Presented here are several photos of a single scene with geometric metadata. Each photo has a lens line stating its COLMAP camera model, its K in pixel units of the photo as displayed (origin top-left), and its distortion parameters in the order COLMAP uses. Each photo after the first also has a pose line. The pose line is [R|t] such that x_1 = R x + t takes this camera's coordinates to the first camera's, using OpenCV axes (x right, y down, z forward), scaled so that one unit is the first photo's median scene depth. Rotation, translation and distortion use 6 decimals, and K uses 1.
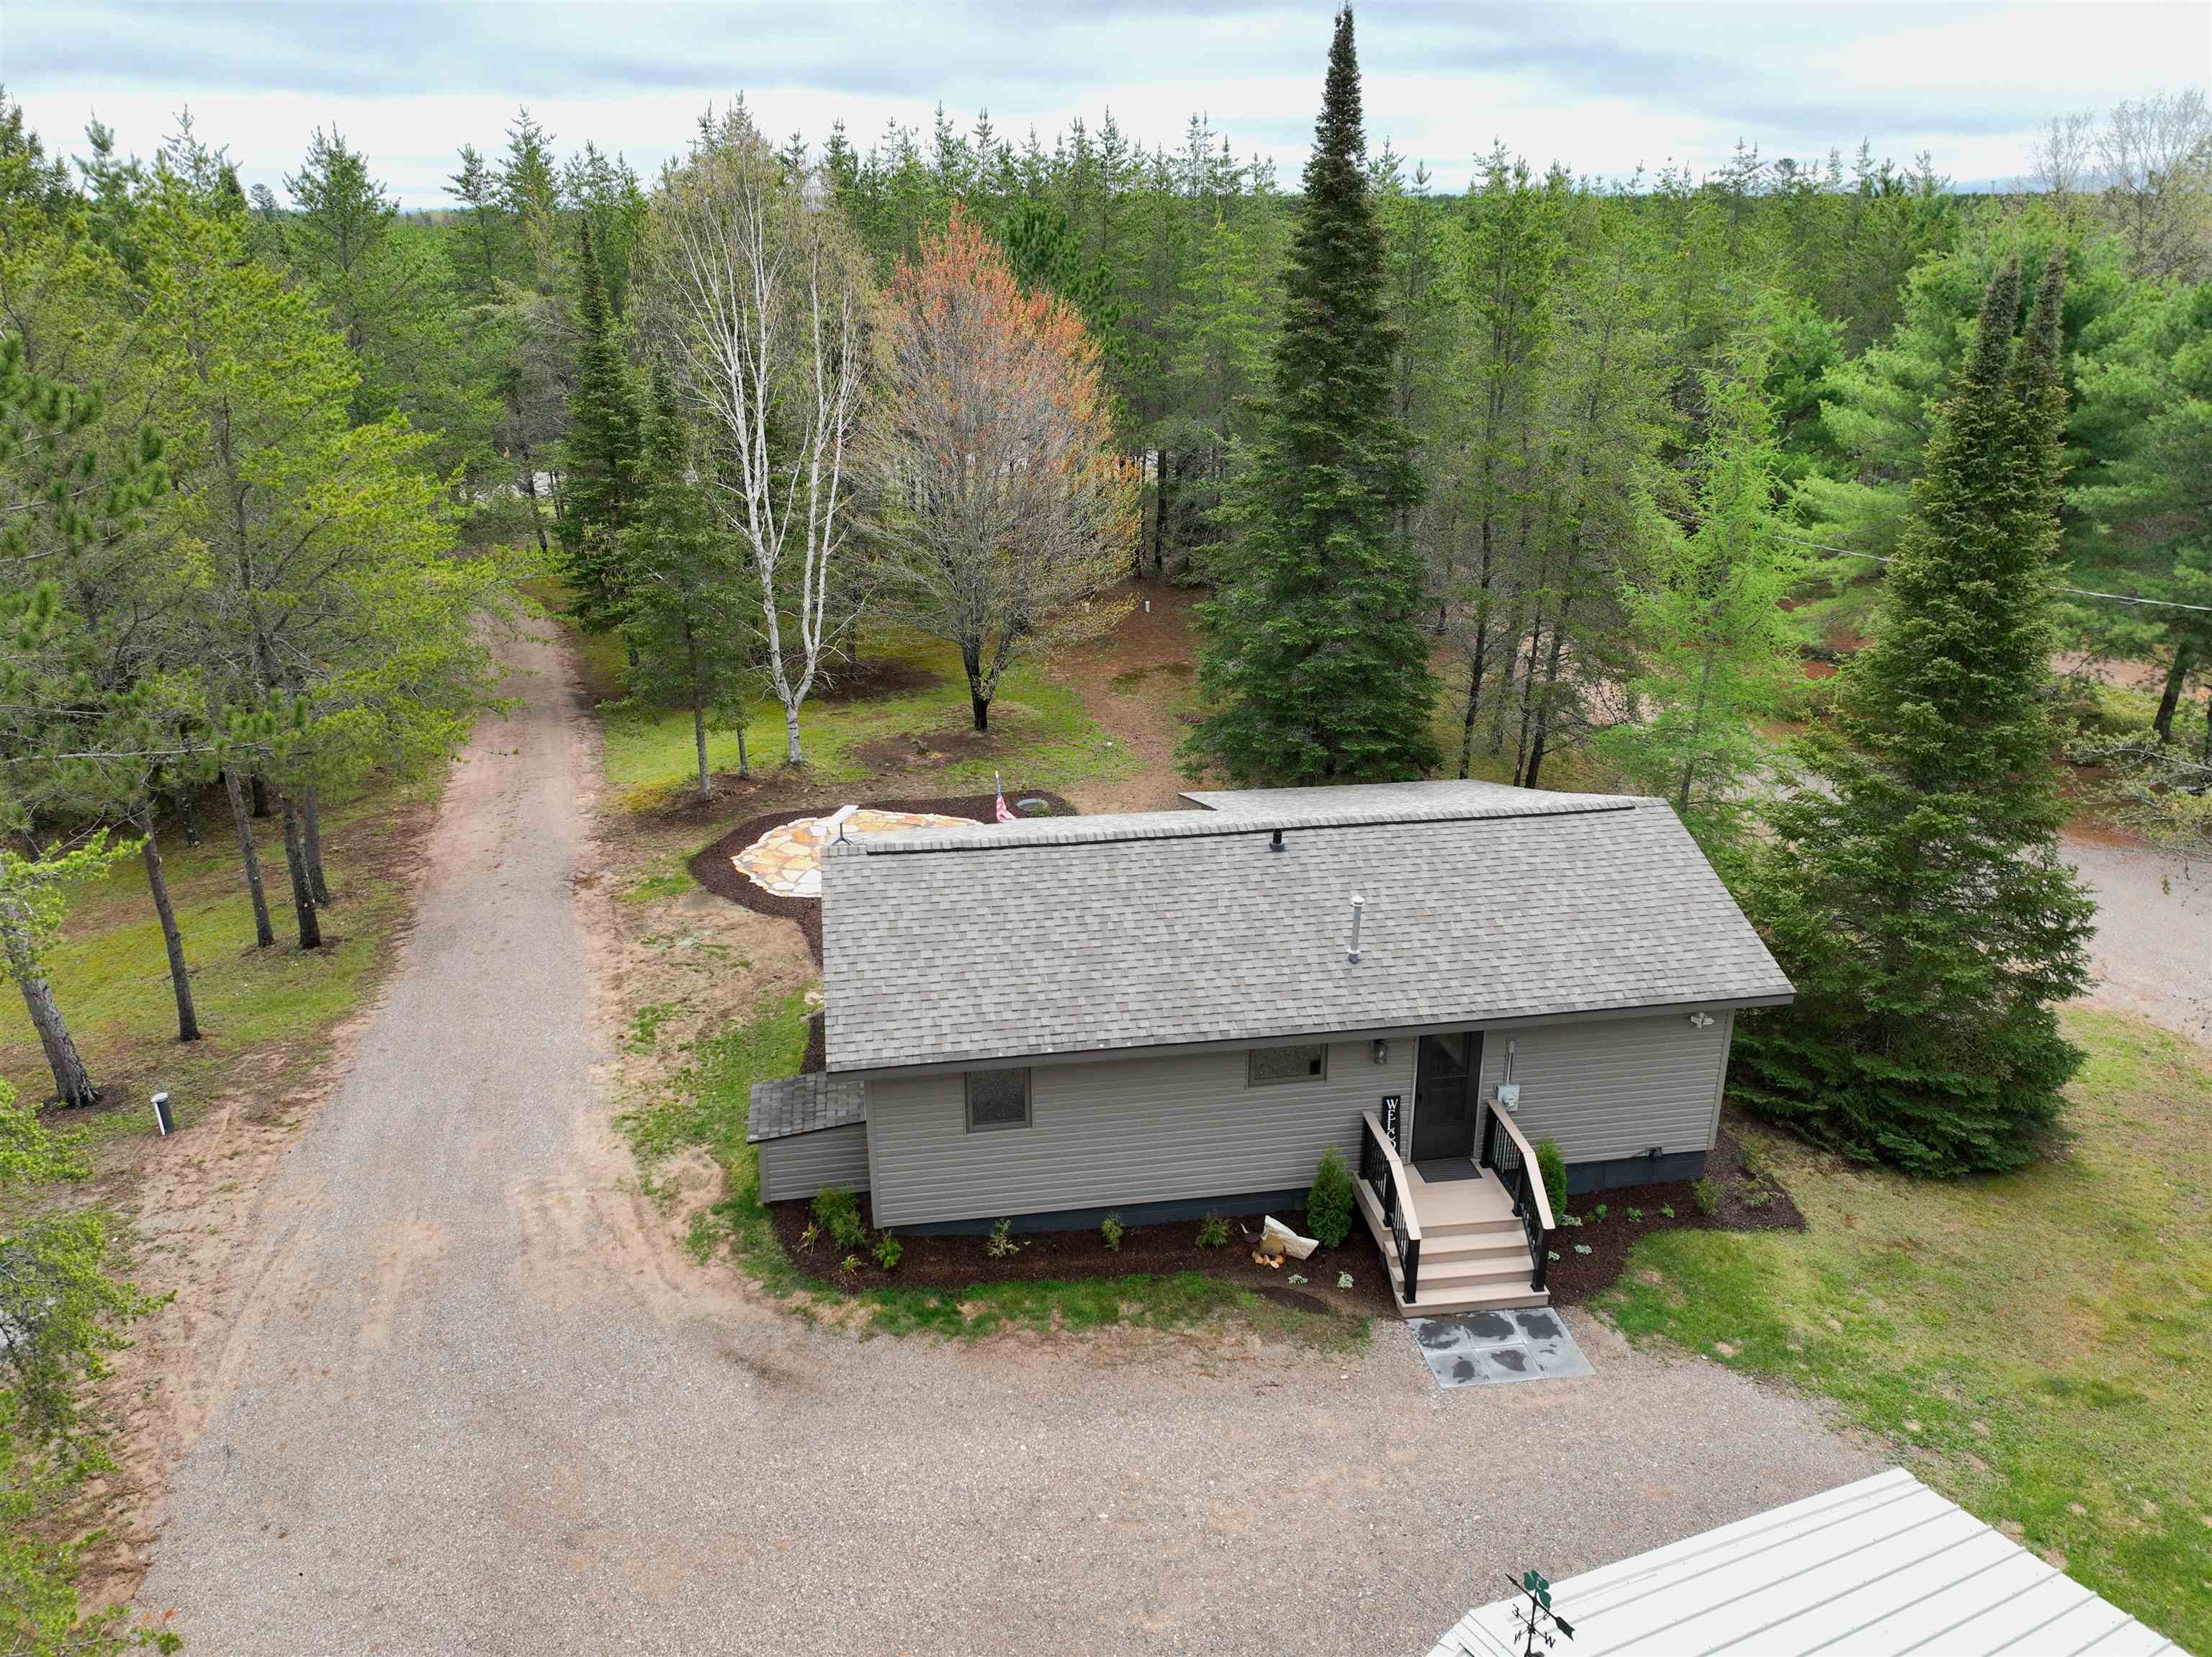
lens RADIAL K [[1544.6, 0, 1105.8], [0, 1544.6, 825.8], [0, 0, 1]] dist [-0.003100, -0.001421]
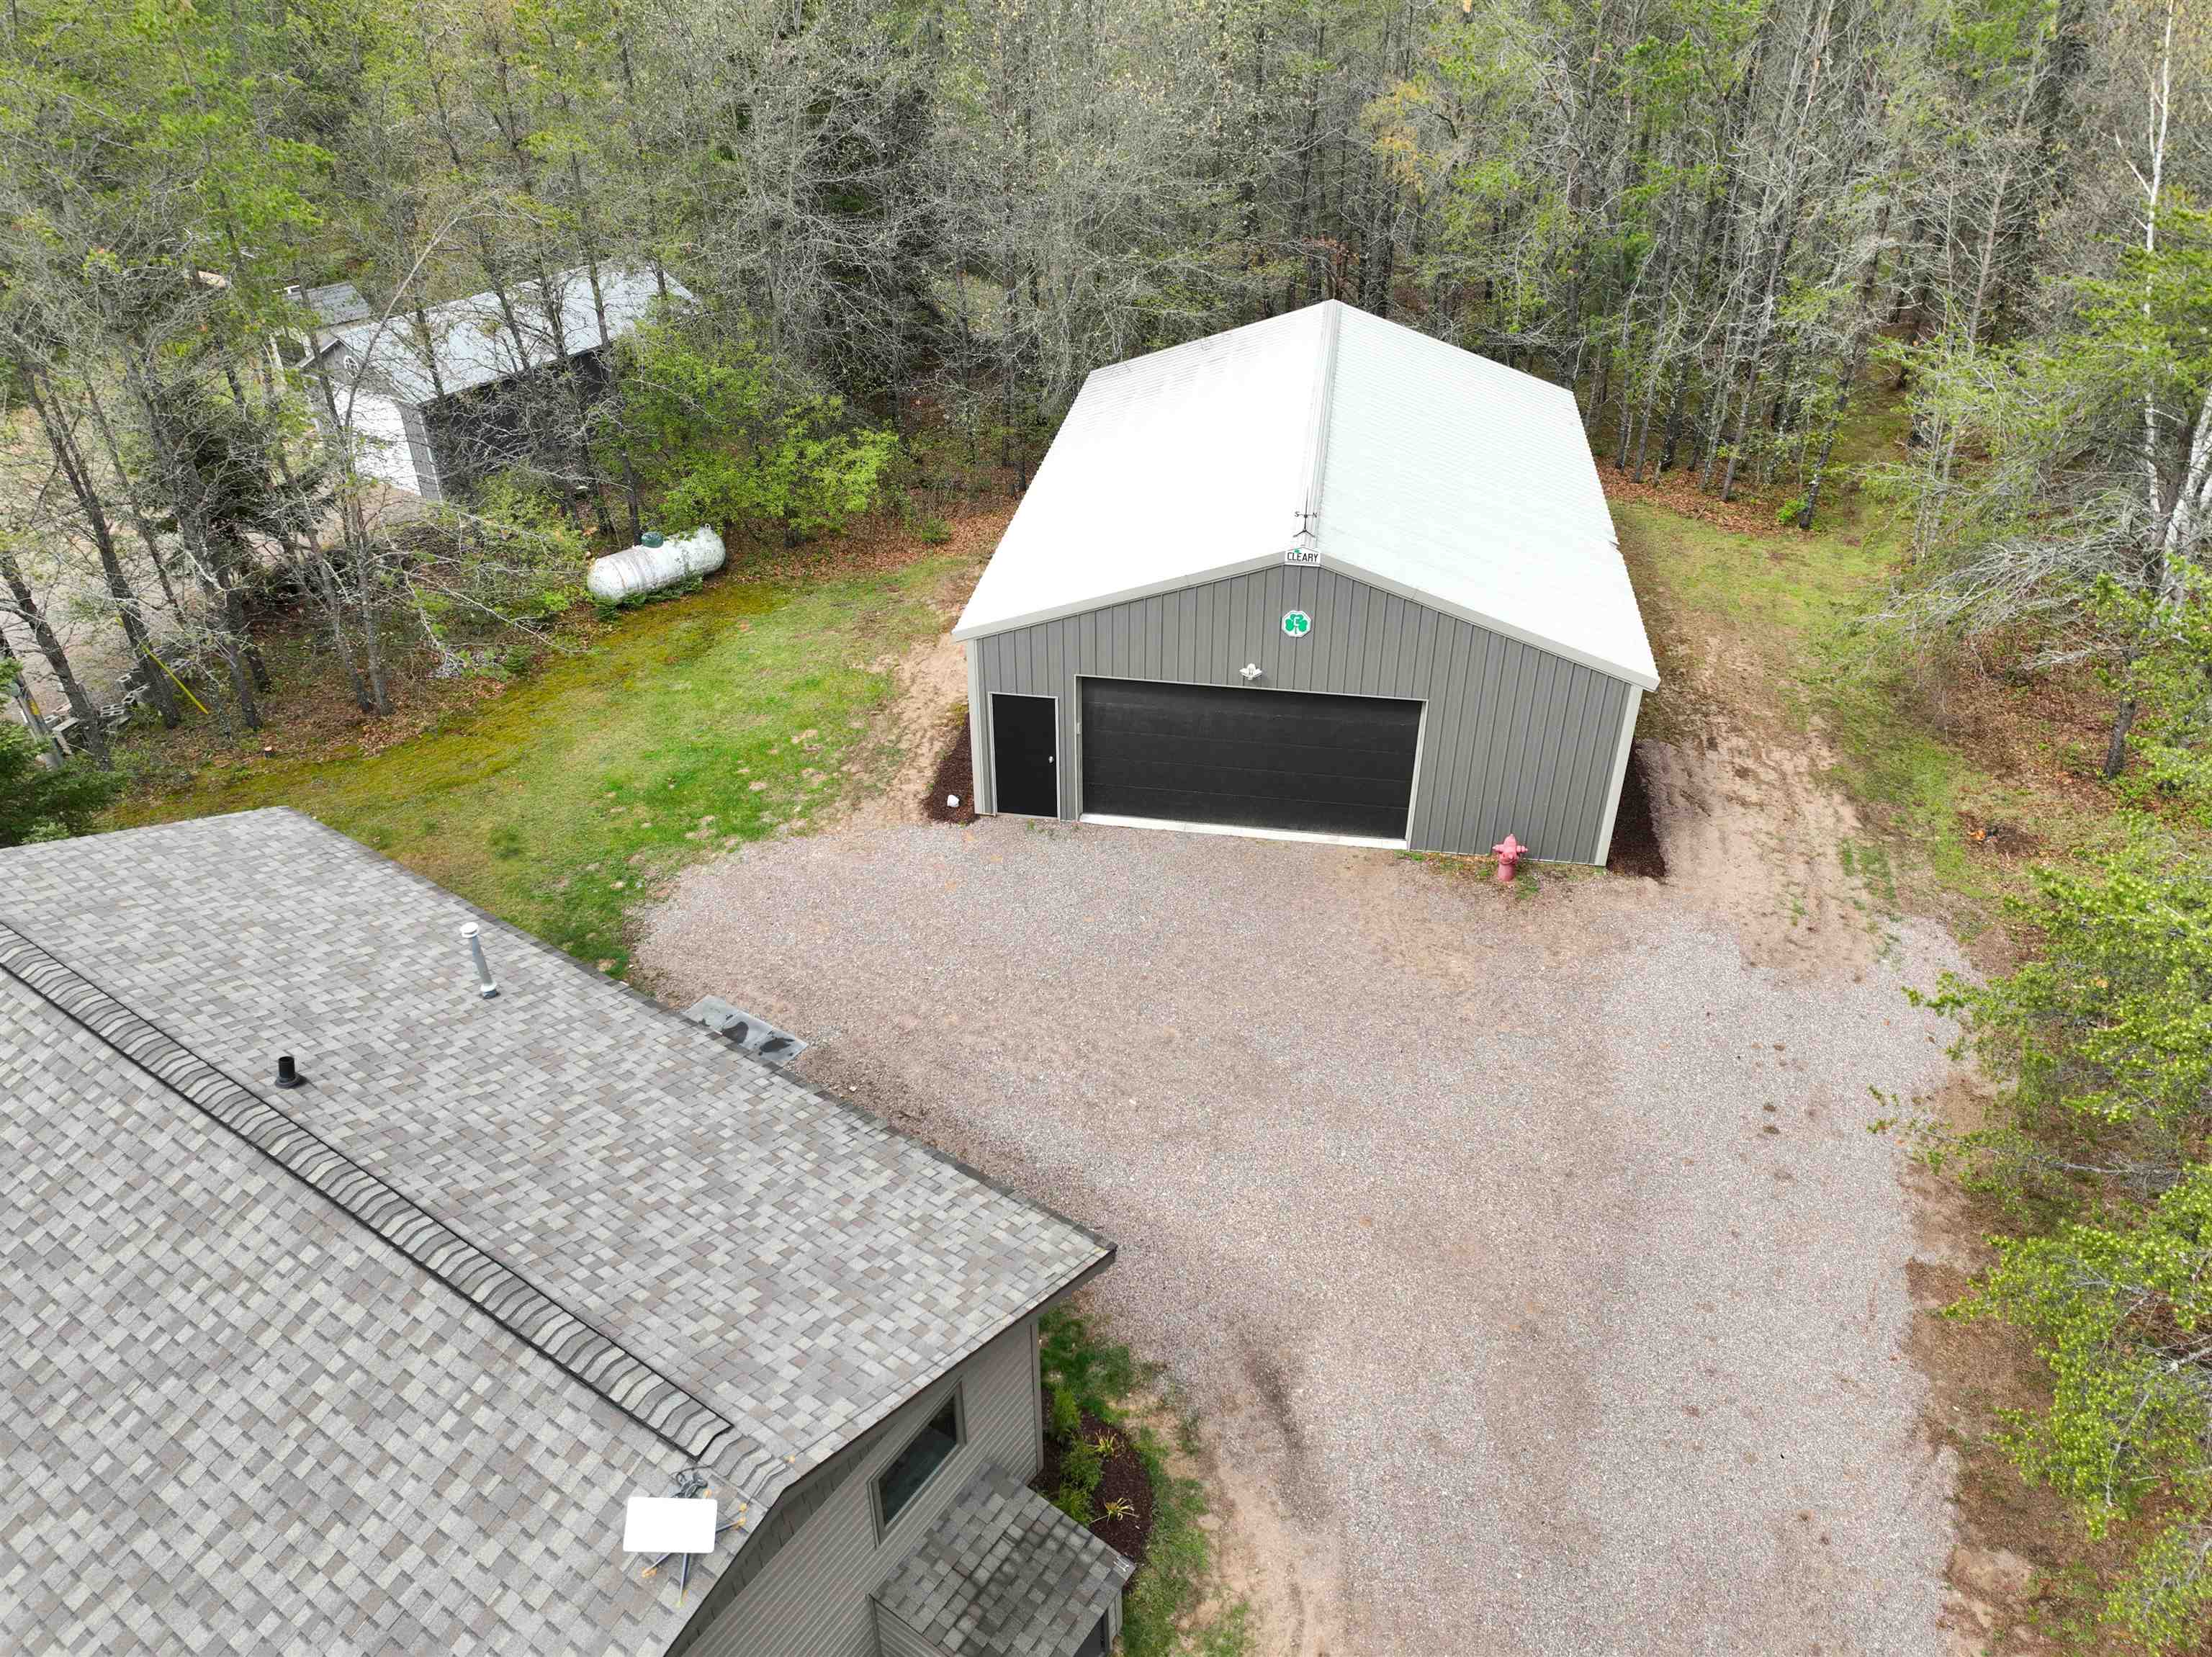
lens RADIAL K [[1544.6, 0, 1102.9], [0, 1544.6, 817.2], [0, 0, 1]] dist [-0.003100, -0.001421]
pose [[-0.723233, -0.378845, 0.577417, -0.501189], [0.238900, 0.647239, 0.723884, -0.482889], [-0.647967, 0.661482, -0.377599, 1.113403]]
